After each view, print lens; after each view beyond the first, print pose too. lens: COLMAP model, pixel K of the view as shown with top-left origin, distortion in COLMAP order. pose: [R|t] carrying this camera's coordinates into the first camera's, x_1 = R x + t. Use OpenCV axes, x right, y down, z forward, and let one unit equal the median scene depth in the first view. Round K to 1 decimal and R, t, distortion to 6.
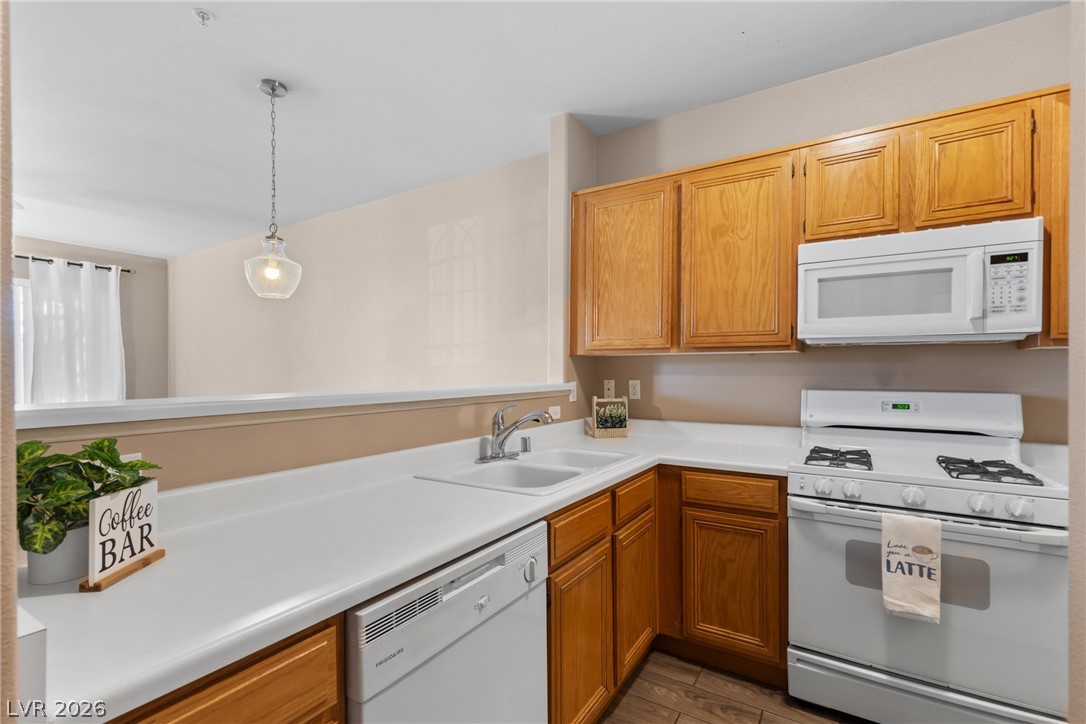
lens RADIAL K [[490.3, 0, 544.5], [0, 490.3, 372.8], [0, 0, 1]] dist [0.006957, -0.000702]
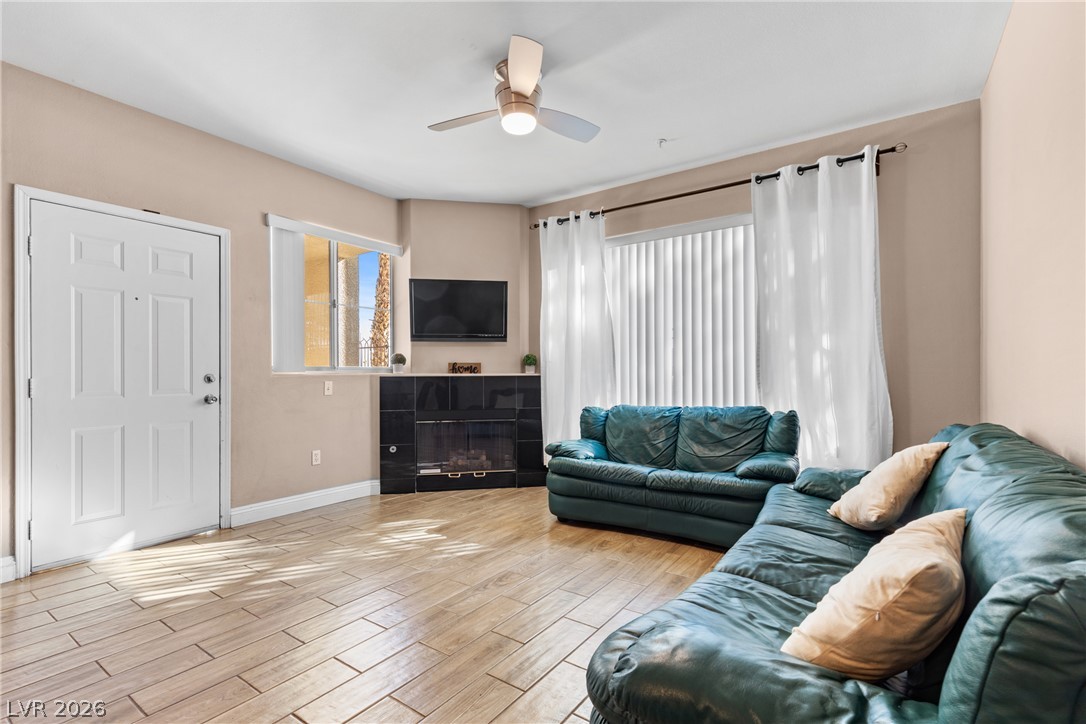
lens RADIAL K [[490.3, 0, 552.0], [0, 490.3, 371.5], [0, 0, 1]] dist [0.006957, -0.000702]
pose [[-0.038348, -0.007150, -0.999239, -0.887343], [0.001823, 0.999972, -0.007225, 0.104650], [0.999263, -0.002099, -0.038334, 1.911956]]
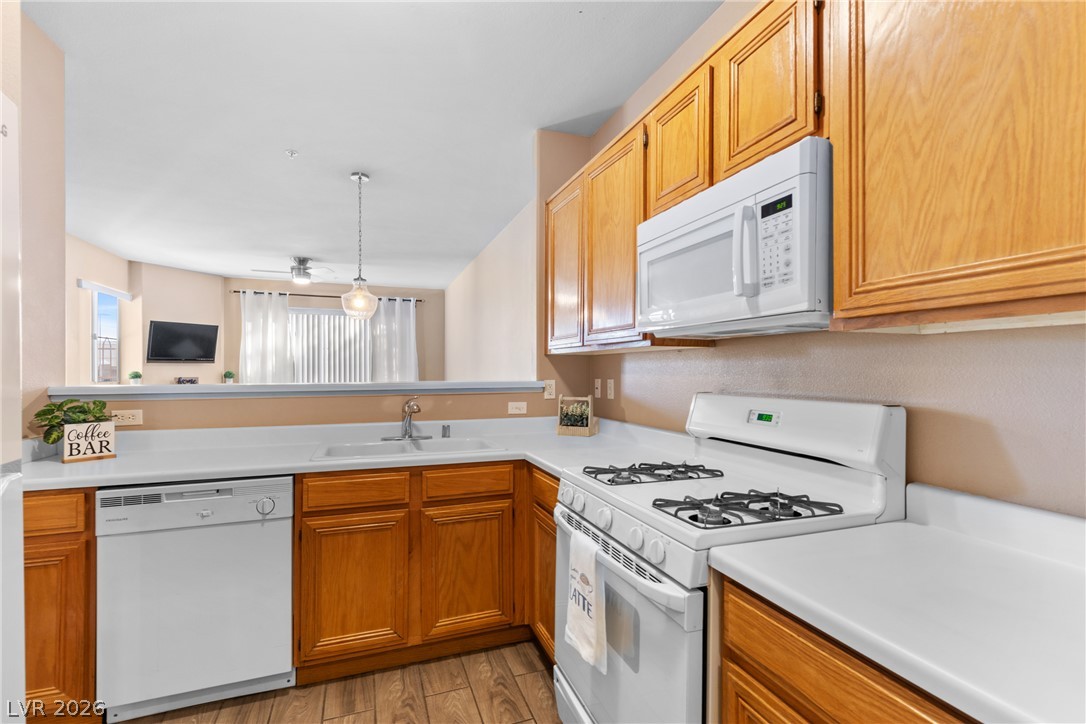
lens RADIAL K [[490.3, 0, 547.5], [0, 490.3, 371.3], [0, 0, 1]] dist [0.006957, -0.000702]
pose [[0.793470, 0.002255, -0.608605, 0.976164], [-0.002889, 0.999996, -0.000062, 0.000116], [0.608602, 0.001808, 0.793473, 0.227306]]
